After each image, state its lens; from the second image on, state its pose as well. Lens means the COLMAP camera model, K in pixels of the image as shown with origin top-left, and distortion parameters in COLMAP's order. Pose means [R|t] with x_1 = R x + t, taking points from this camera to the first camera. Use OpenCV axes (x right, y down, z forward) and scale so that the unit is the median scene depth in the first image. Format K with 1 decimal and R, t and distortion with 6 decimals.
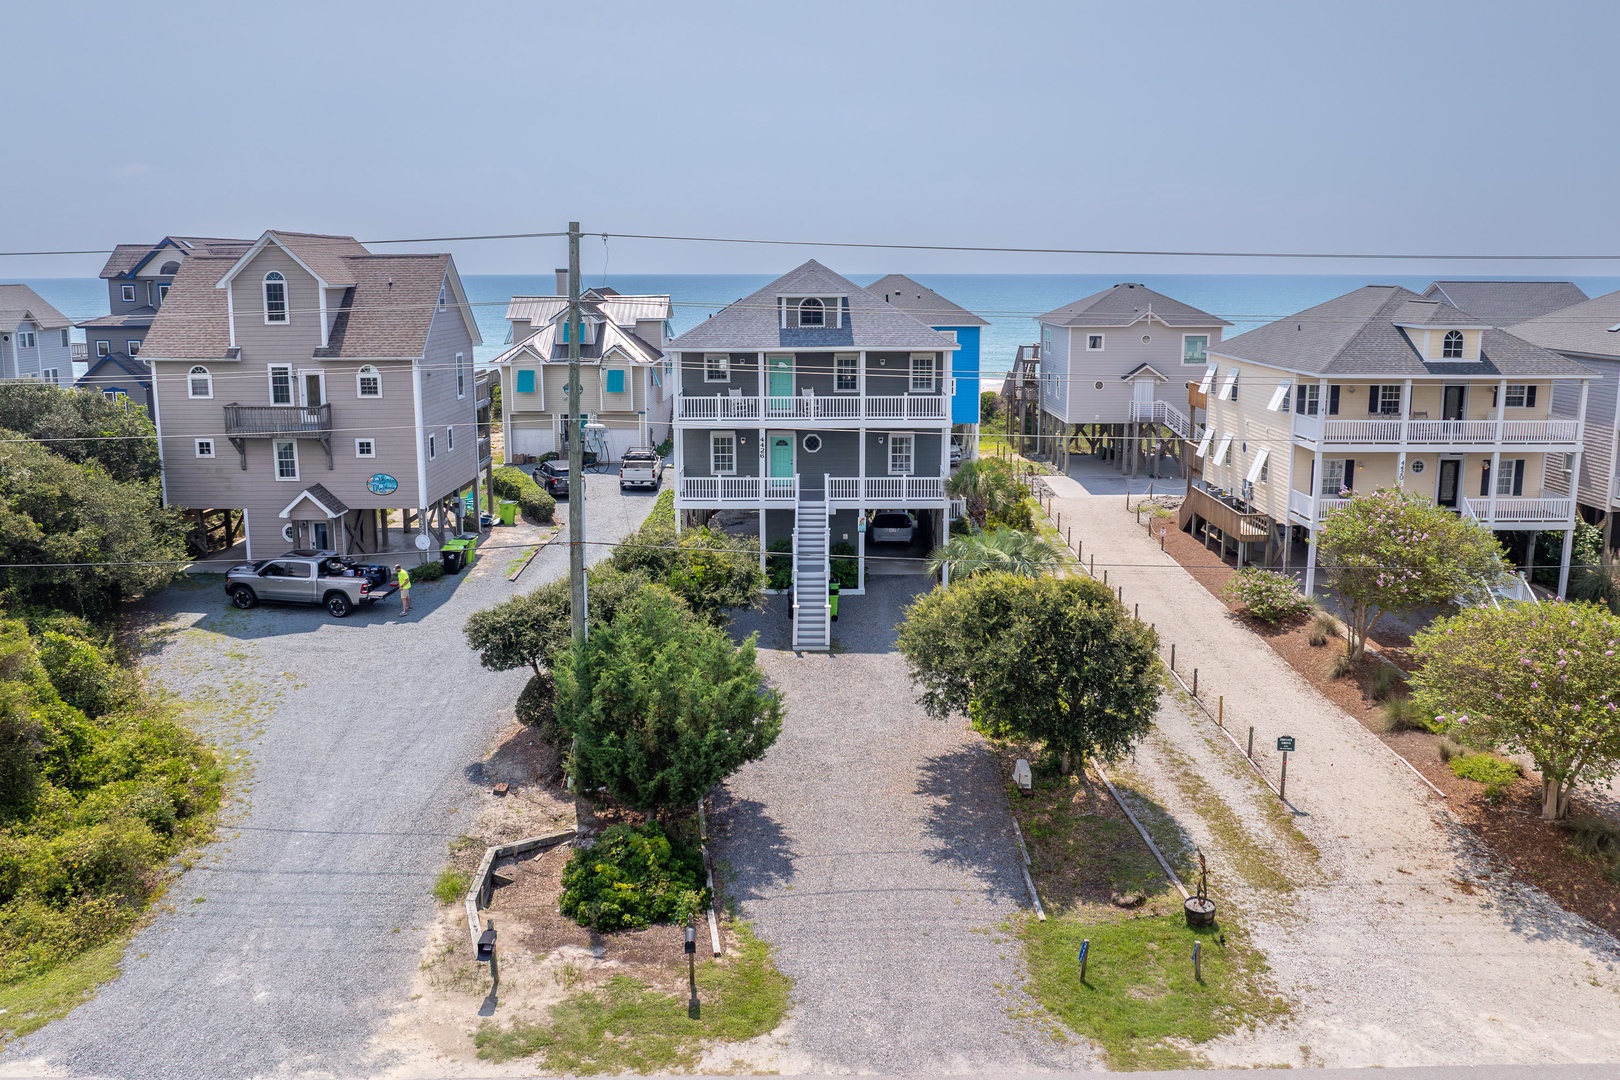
lens RADIAL K [[1217.3, 0, 806.8], [0, 1217.3, 449.7], [0, 0, 1]] dist [-0.041835, 0.000418]
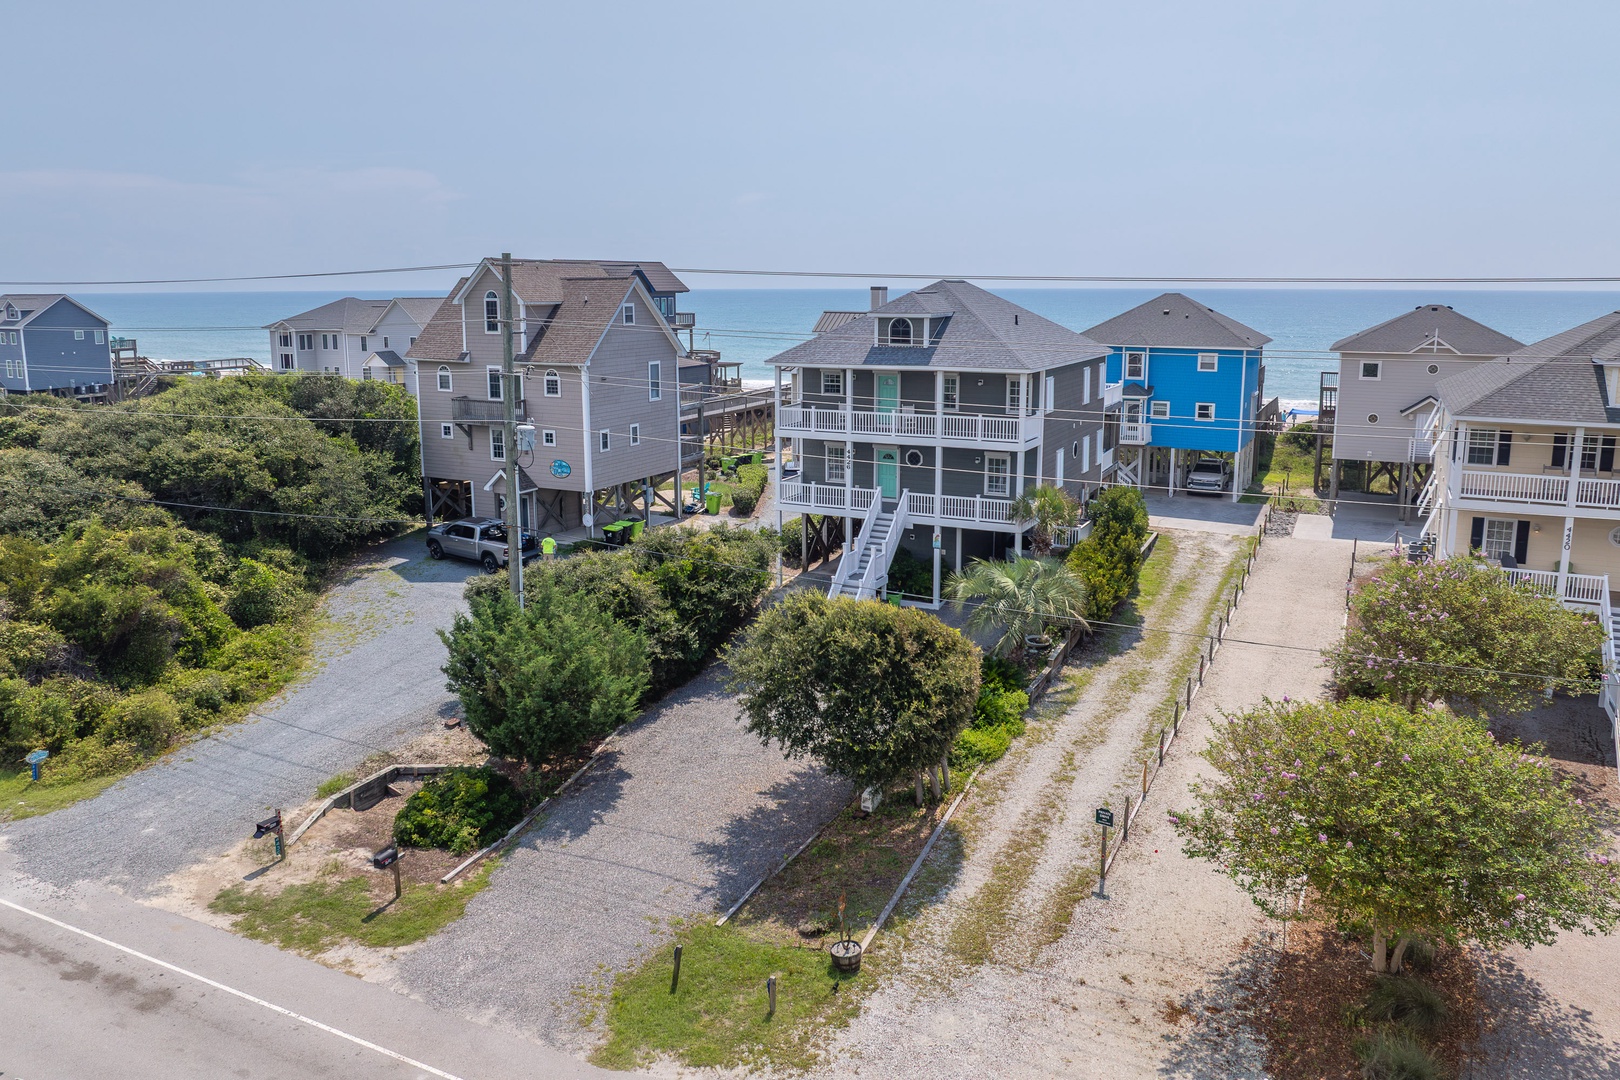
lens RADIAL K [[1157.7, 0, 812.5], [0, 1157.7, 471.9], [0, 0, 1]] dist [-0.041420, -0.002261]
pose [[0.896408, 0.070201, -0.437634, 0.457949], [-0.063941, 0.997531, 0.029044, -0.021890], [0.438593, 0.001948, 0.898684, 0.101516]]
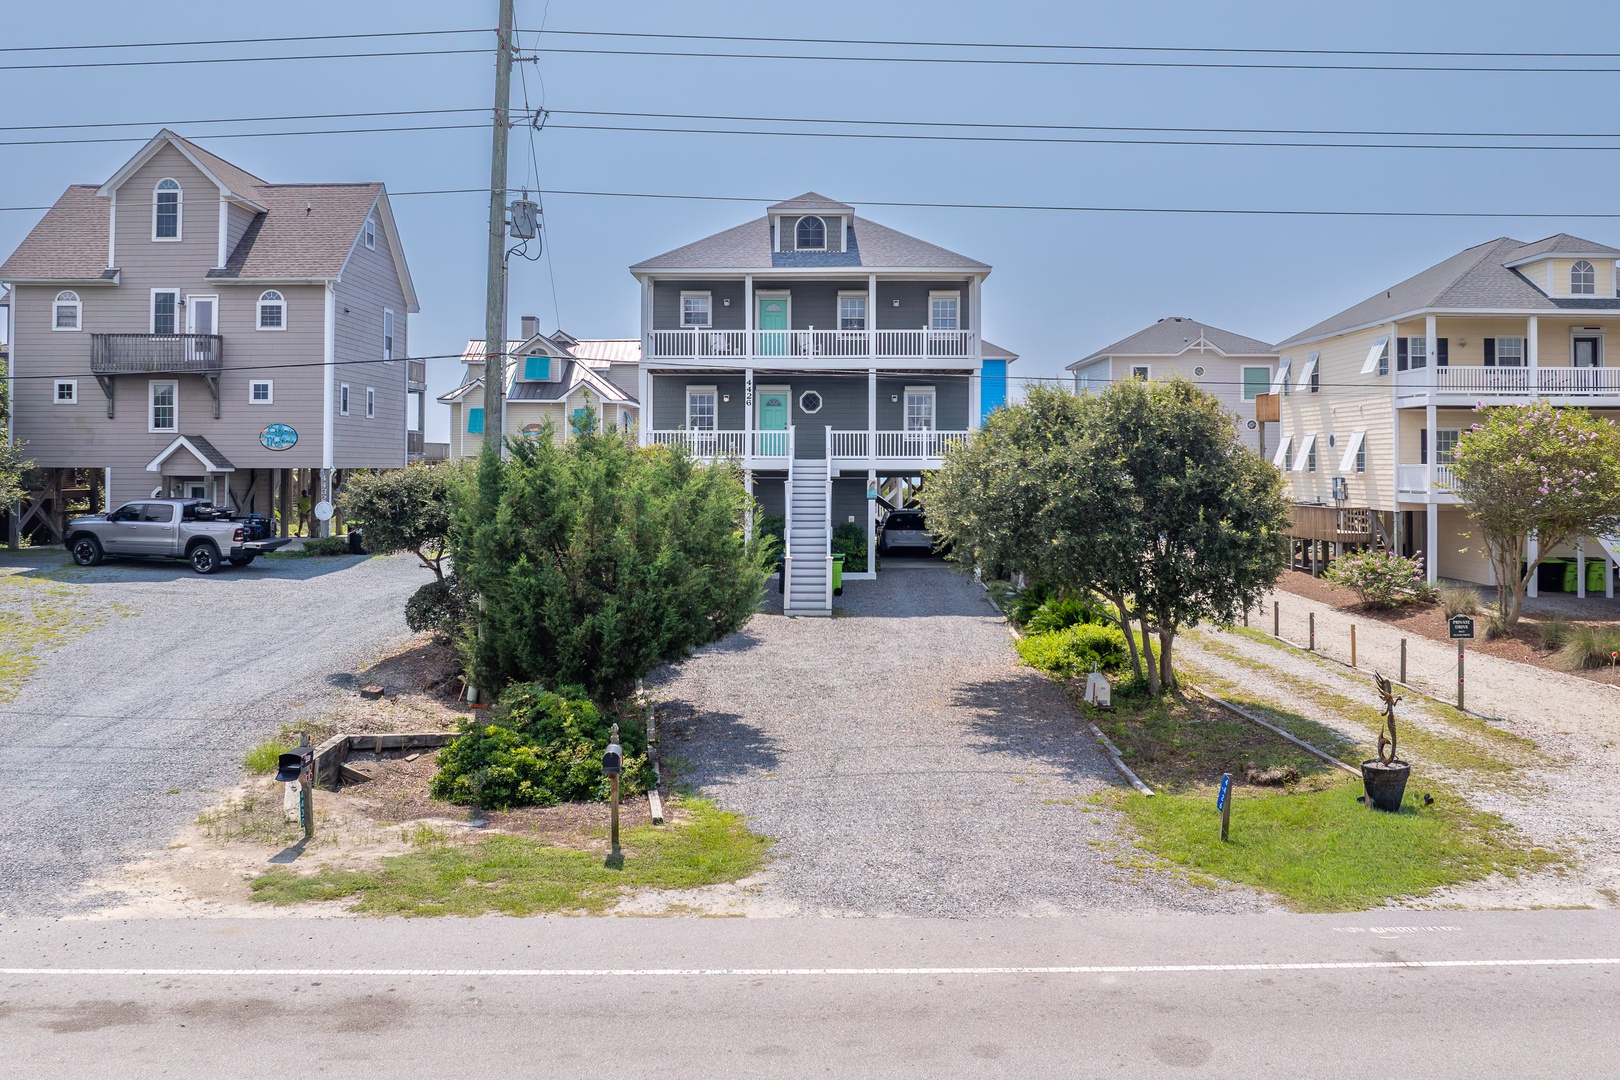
lens RADIAL K [[1309.8, 0, 810.7], [0, 1309.8, 429.7], [0, 0, 1]] dist [-0.040803, -0.002087]
pose [[0.999992, 0.003852, 0.001314, 0.004269], [-0.003557, 0.984078, -0.177704, 0.217251], [-0.001978, 0.177698, 0.984083, 0.175677]]
